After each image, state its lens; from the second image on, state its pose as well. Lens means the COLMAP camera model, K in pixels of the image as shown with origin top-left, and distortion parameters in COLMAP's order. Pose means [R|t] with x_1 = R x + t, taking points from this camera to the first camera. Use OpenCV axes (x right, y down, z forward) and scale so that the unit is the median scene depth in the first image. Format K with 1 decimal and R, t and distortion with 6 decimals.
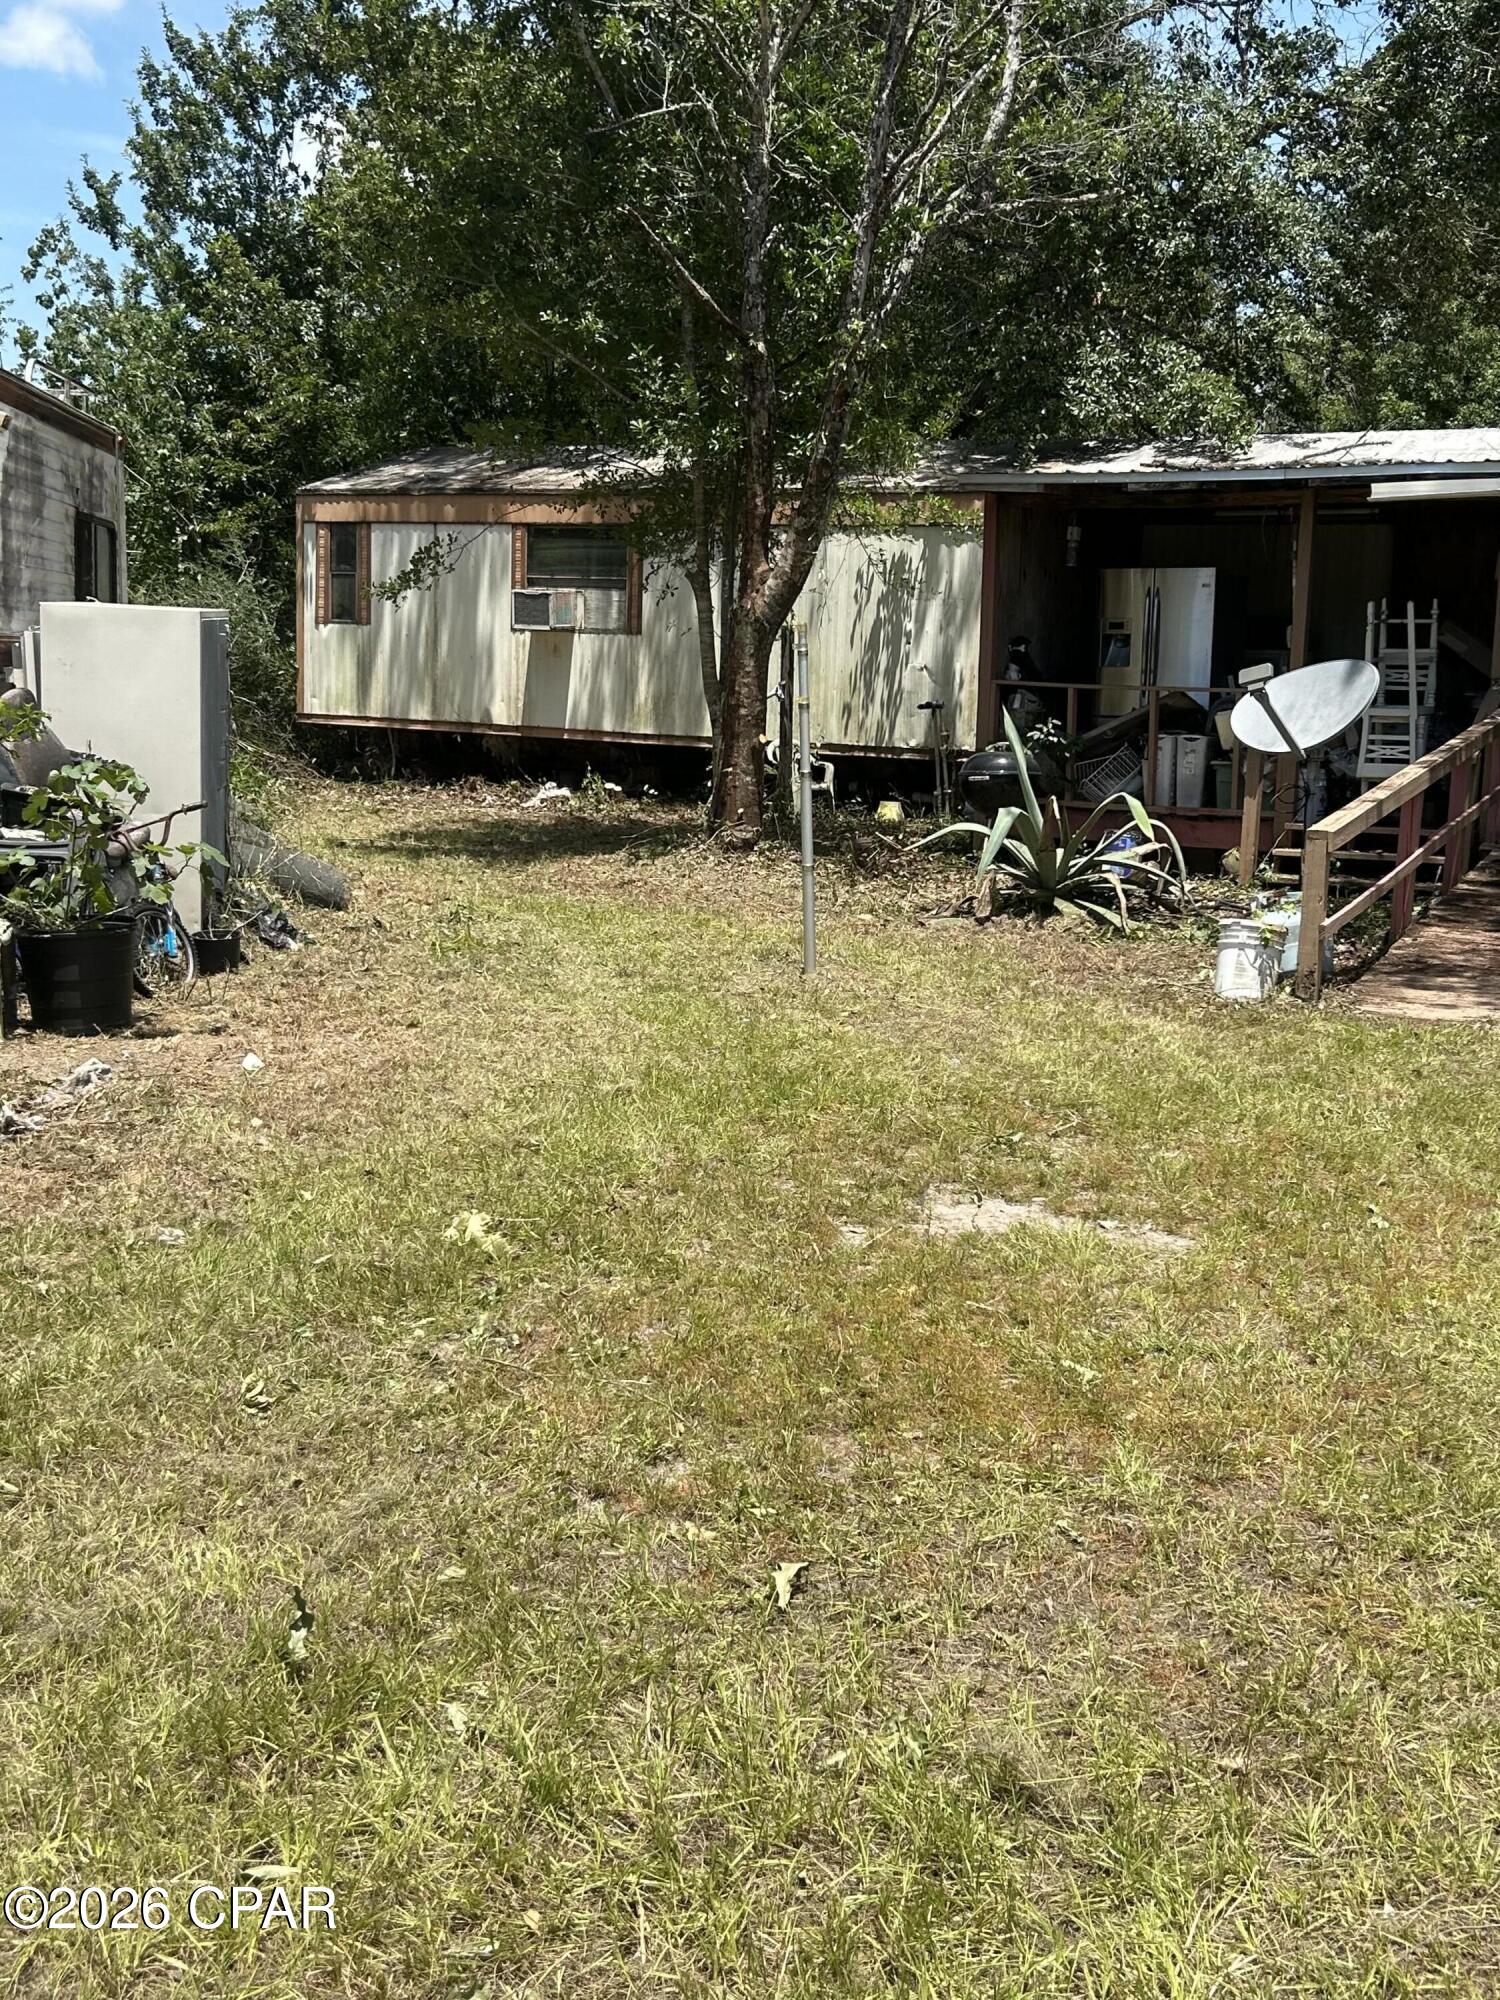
lens RADIAL K [[2153.4, 0, 755.8], [0, 2153.4, 1003.9], [0, 0, 1]] dist [0.012467, 0.000000]
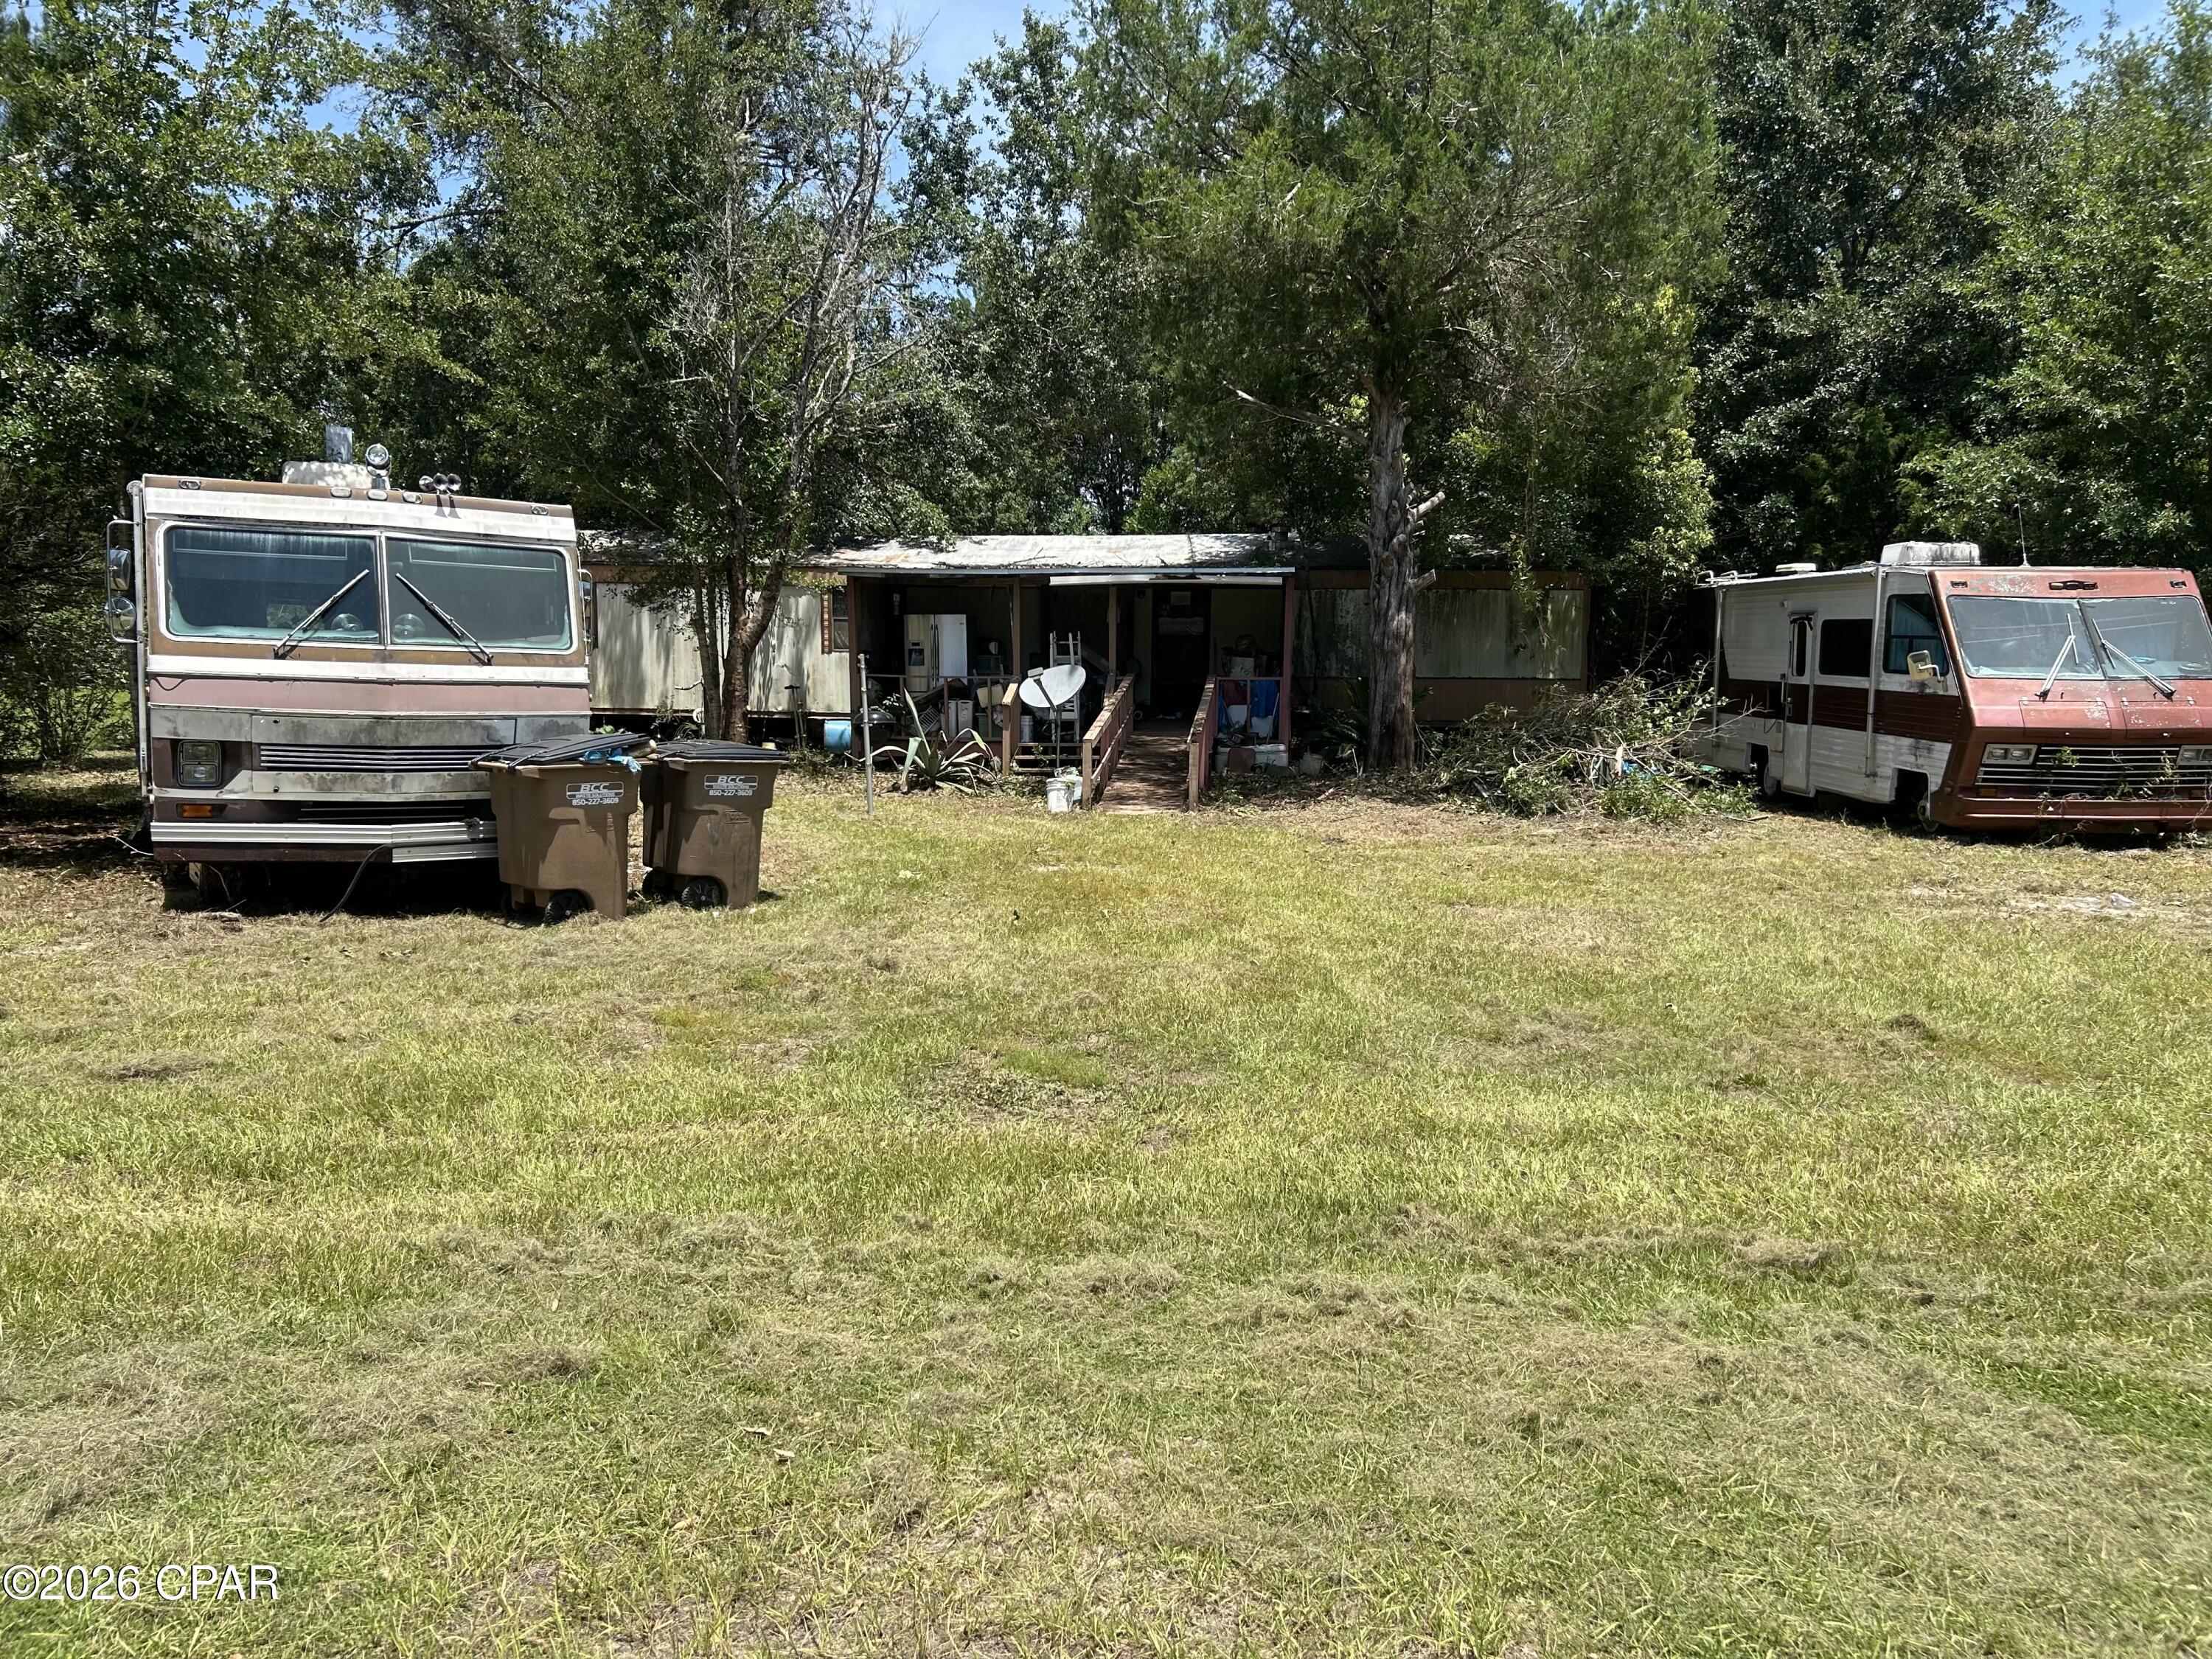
lens RADIAL K [[1670.0, 0, 1110.2], [0, 1670.0, 831.2], [0, 0, 1]] dist [0.038653, -0.055312]
pose [[0.917168, -0.059347, 0.394057, -0.222475], [0.076579, 0.996667, -0.028134, 0.037094], [-0.391074, 0.055980, 0.918655, -0.348270]]
